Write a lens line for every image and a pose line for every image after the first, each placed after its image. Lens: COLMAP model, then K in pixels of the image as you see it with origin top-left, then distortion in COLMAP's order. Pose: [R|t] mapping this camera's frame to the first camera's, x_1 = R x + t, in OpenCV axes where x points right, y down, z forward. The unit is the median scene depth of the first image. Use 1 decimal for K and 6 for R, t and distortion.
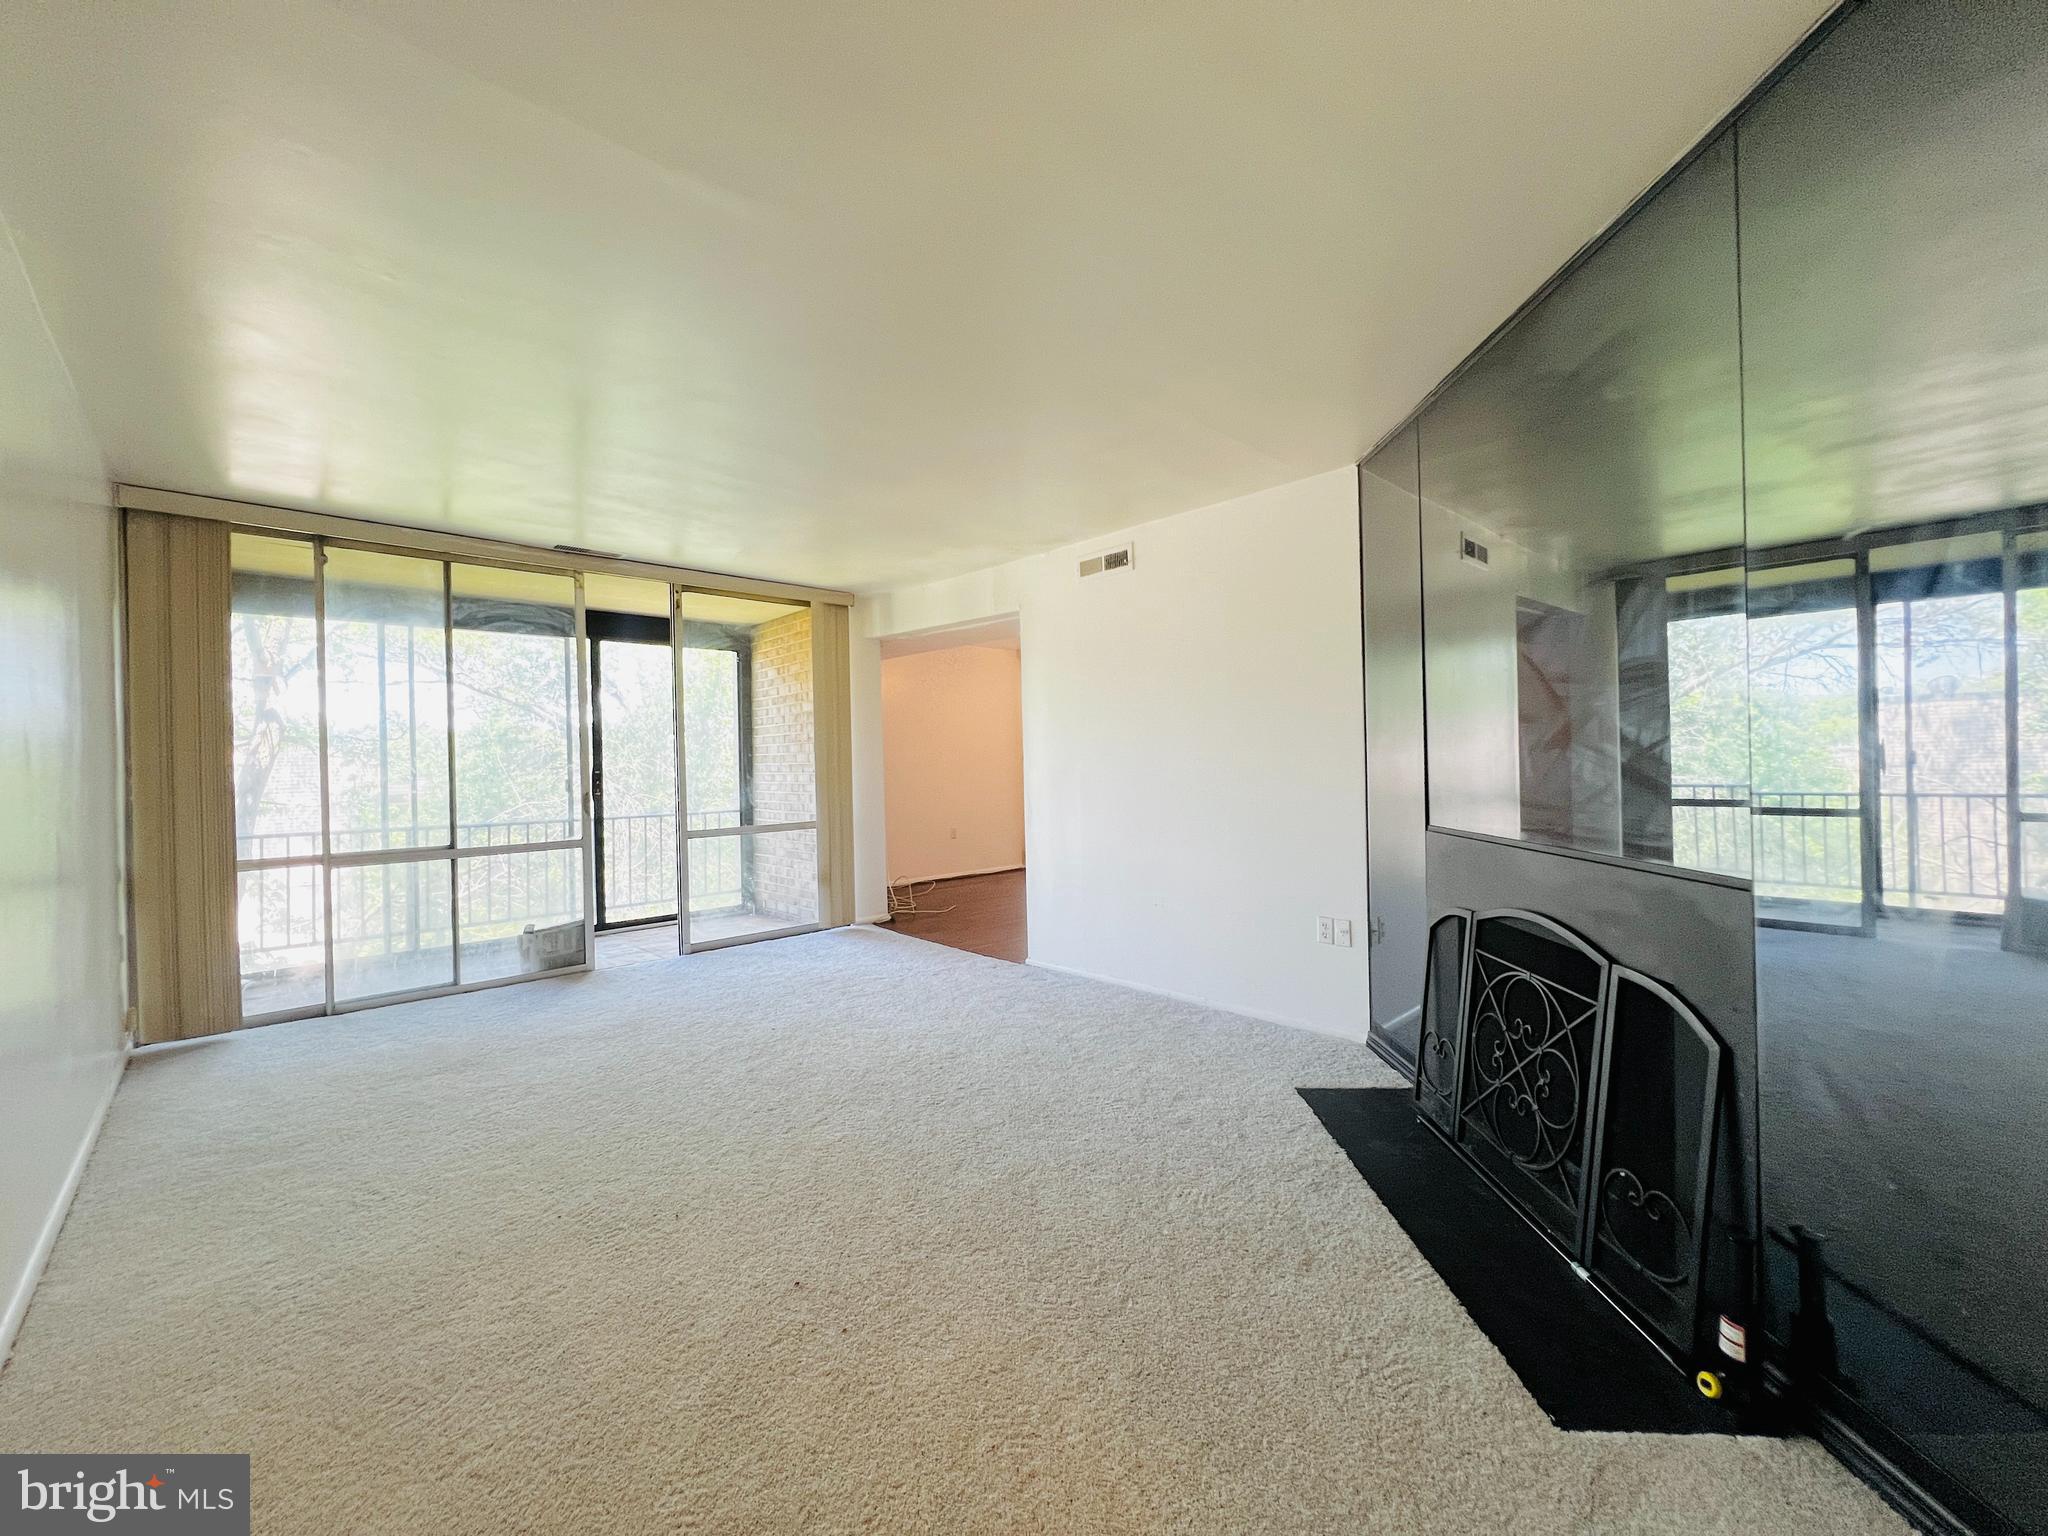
lens RADIAL K [[827.9, 0, 1022.0], [0, 827.9, 764.7], [0, 0, 1]] dist [0.003742, 0.001010]
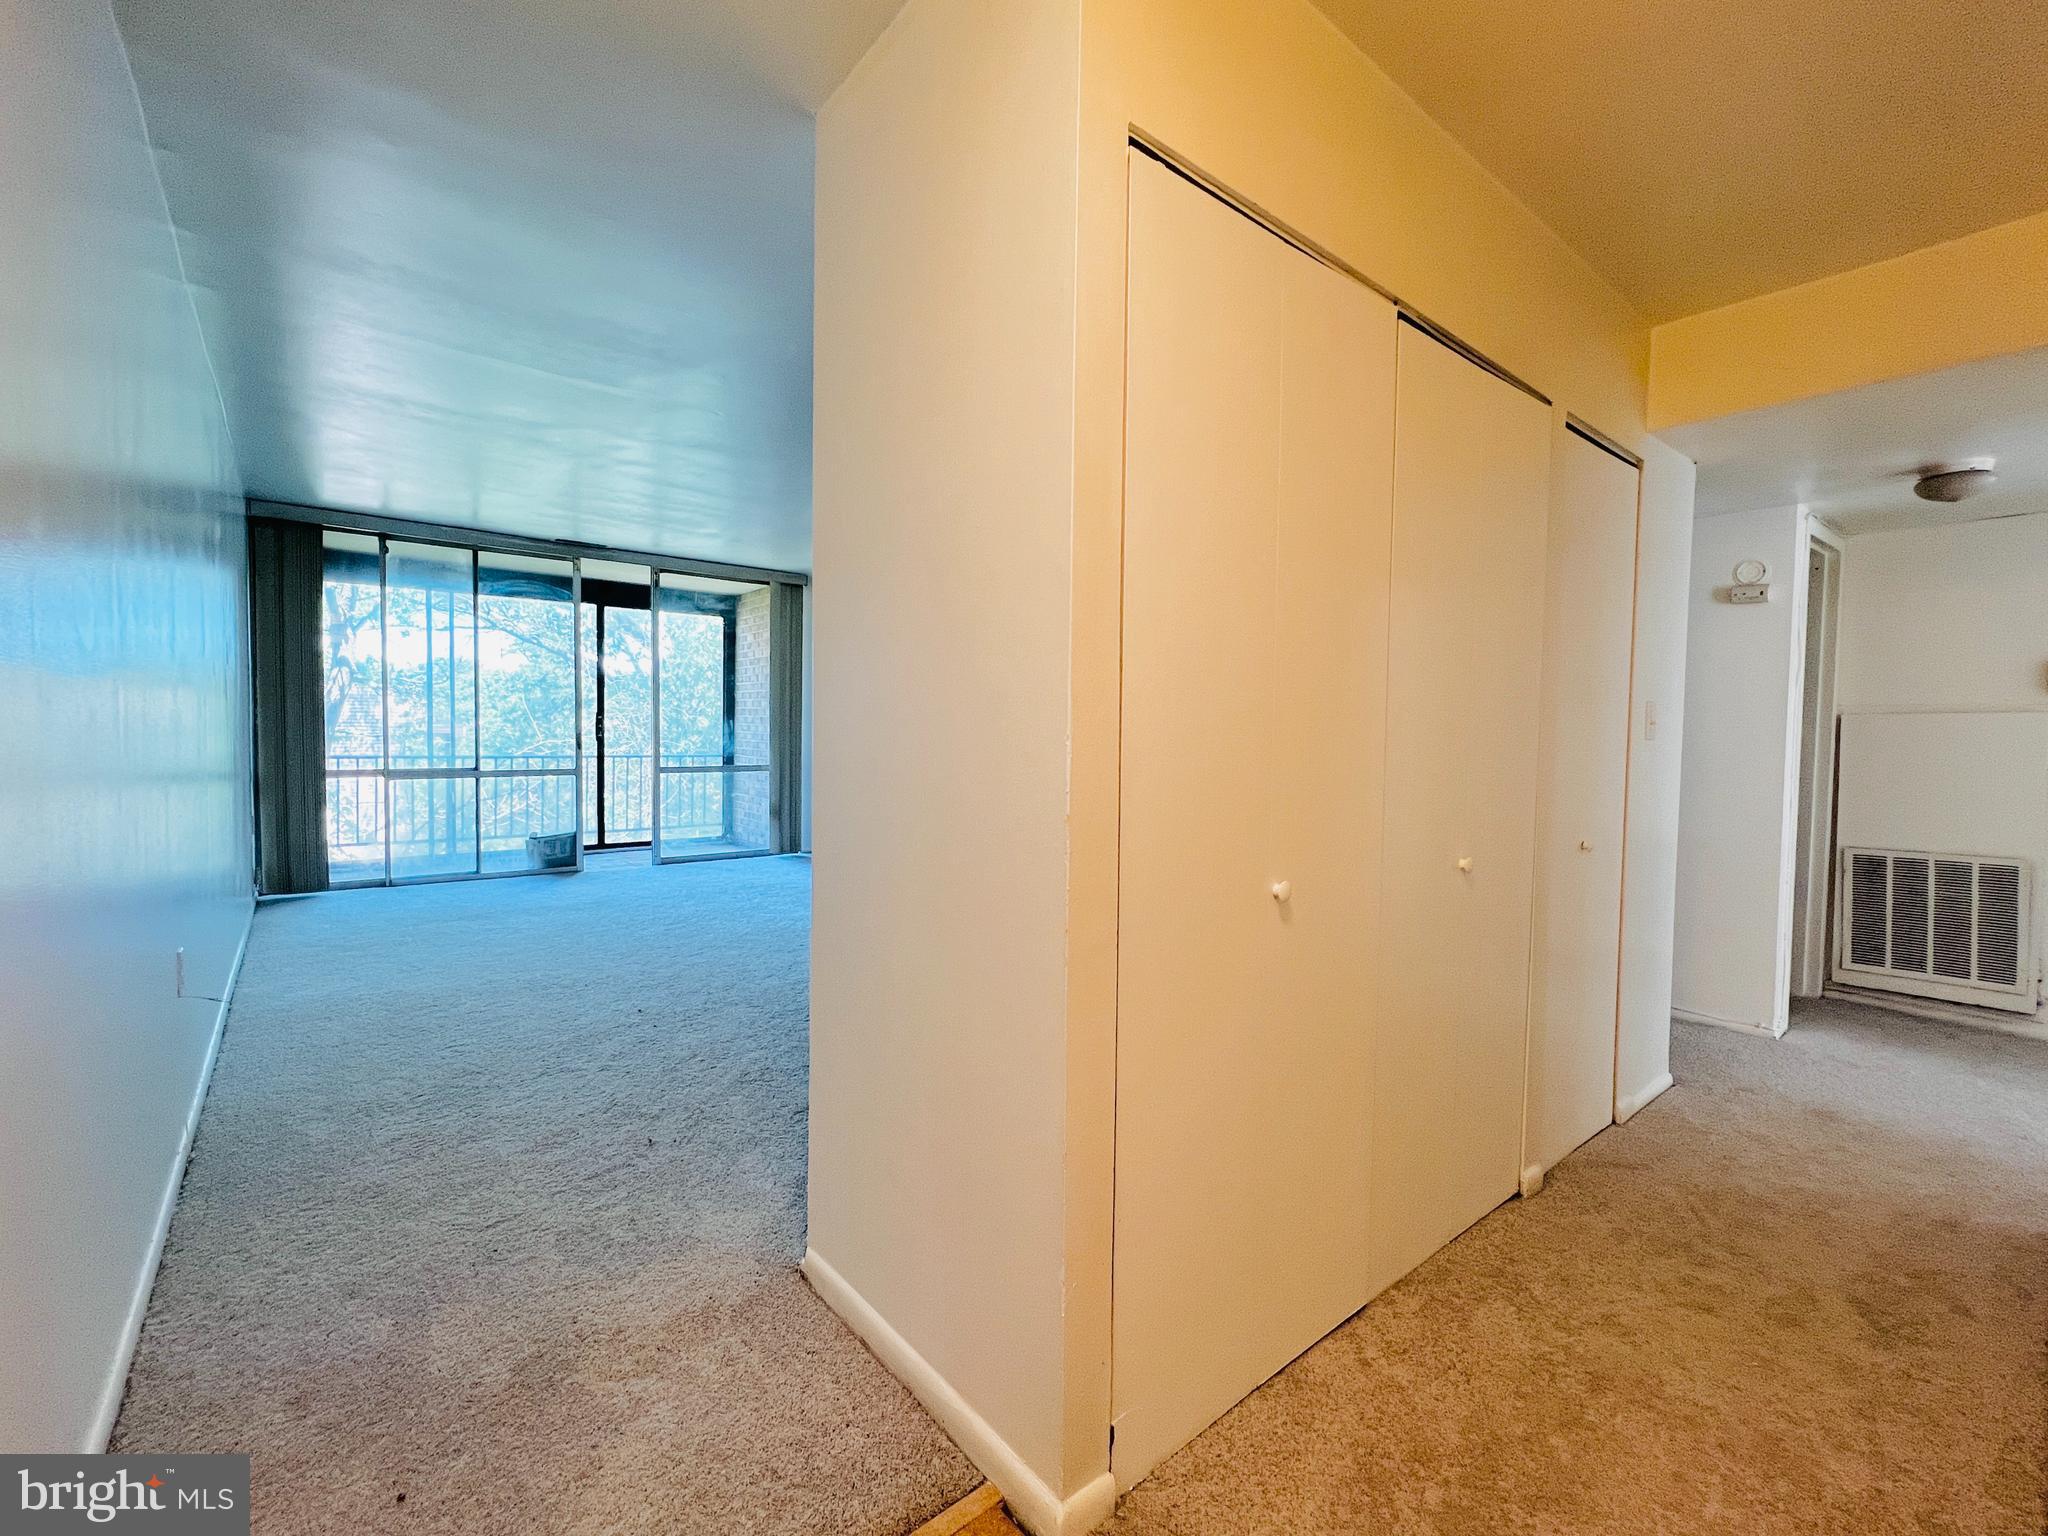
lens RADIAL K [[873.6, 0, 1027.4], [0, 873.6, 765.3], [0, 0, 1]] dist [-0.002660, 0.000080]
pose [[0.997234, 0.043666, -0.060149, 0.244011], [-0.041030, 0.998172, 0.044387, -0.003693], [0.061977, -0.041796, 0.997202, -0.296804]]
